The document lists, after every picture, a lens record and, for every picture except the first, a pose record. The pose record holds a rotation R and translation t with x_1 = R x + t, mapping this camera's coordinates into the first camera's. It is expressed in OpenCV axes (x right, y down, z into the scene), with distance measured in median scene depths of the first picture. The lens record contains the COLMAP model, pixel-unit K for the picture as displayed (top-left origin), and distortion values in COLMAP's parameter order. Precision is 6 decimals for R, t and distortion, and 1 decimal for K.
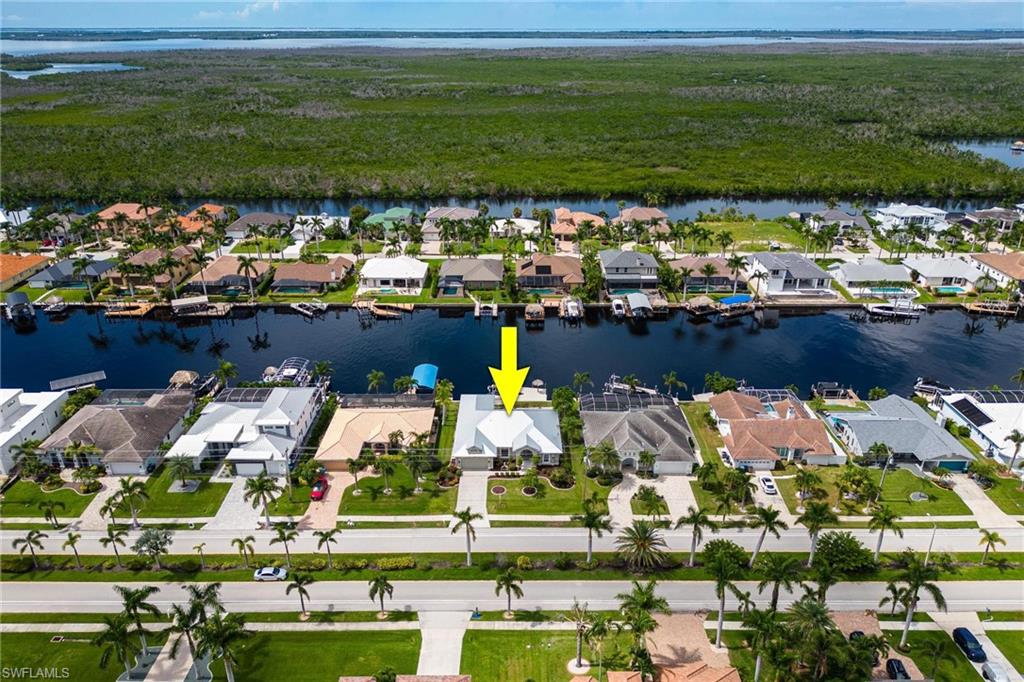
lens RADIAL K [[739.3, 0, 515.9], [0, 739.3, 344.5], [0, 0, 1]] dist [0.009475, -0.030701]
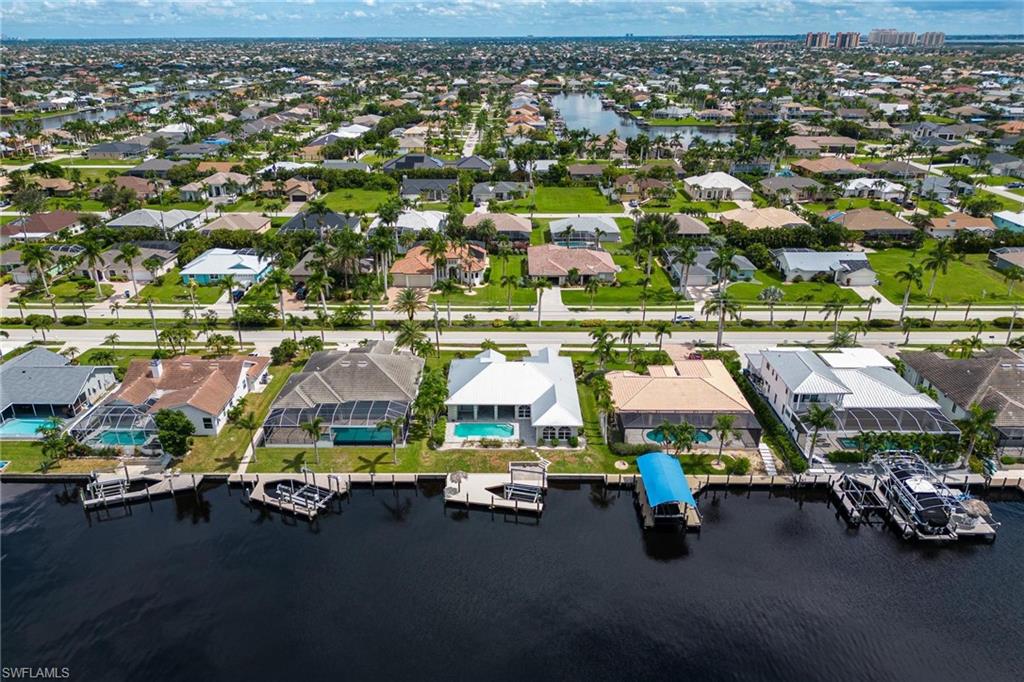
lens RADIAL K [[754.4, 0, 505.5], [0, 754.4, 339.6], [0, 0, 1]] dist [0.019220, -0.009074]
pose [[-0.999859, -0.001922, 0.016700, -0.012586], [0.010251, 0.717646, 0.696333, -0.322977], [-0.013323, 0.696405, -0.717525, 1.015340]]
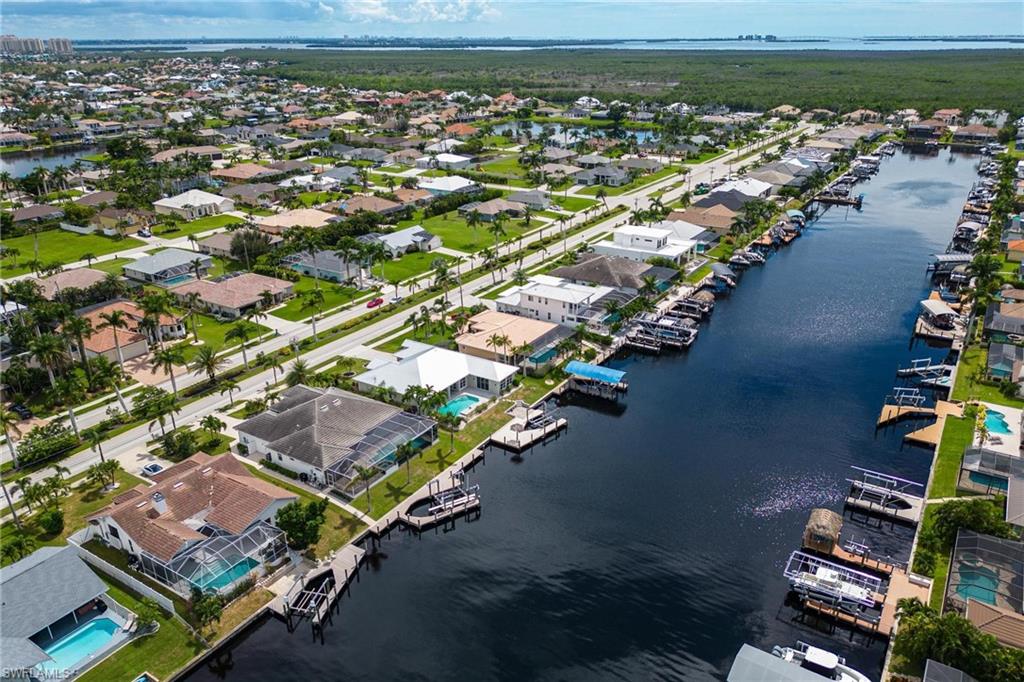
lens RADIAL K [[739.3, 0, 517.2], [0, 739.3, 341.0], [0, 0, 1]] dist [0.009475, -0.030701]
pose [[-0.536419, 0.317328, -0.782021, 0.434563], [-0.323984, 0.778191, 0.538008, -0.308537], [0.779287, 0.541960, -0.314627, 0.894852]]
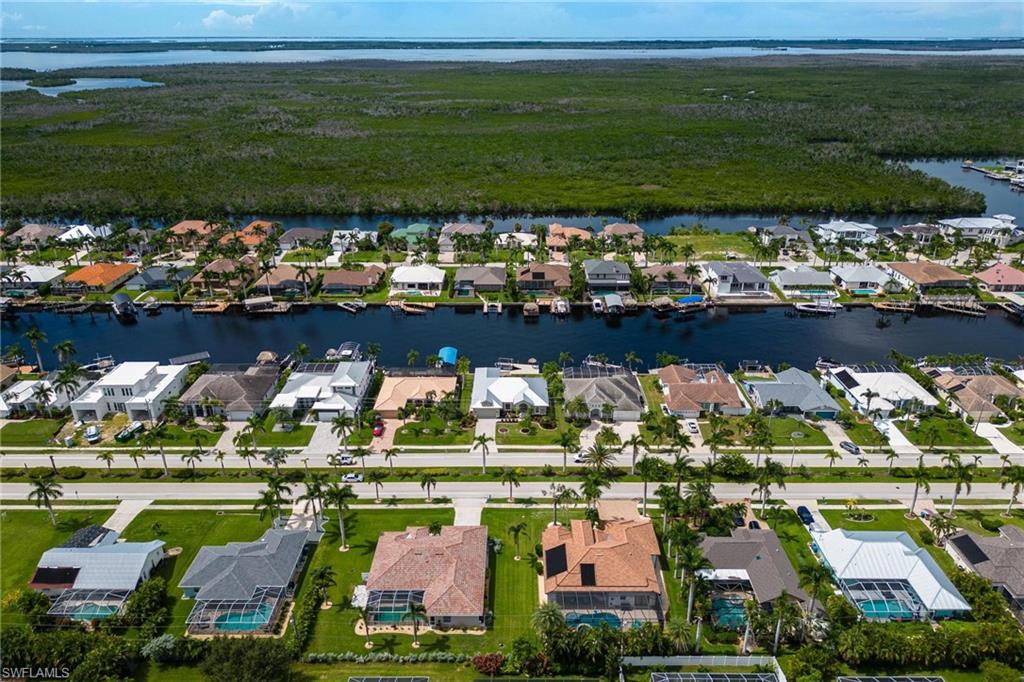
lens RADIAL K [[739.3, 0, 513.6], [0, 739.3, 342.4], [0, 0, 1]] dist [0.009475, -0.030701]
pose [[0.999986, 0.000563, -0.005248, 0.001925], [-0.000616, 0.999949, -0.010101, 0.024899], [0.005242, 0.010104, 0.999935, -0.256096]]
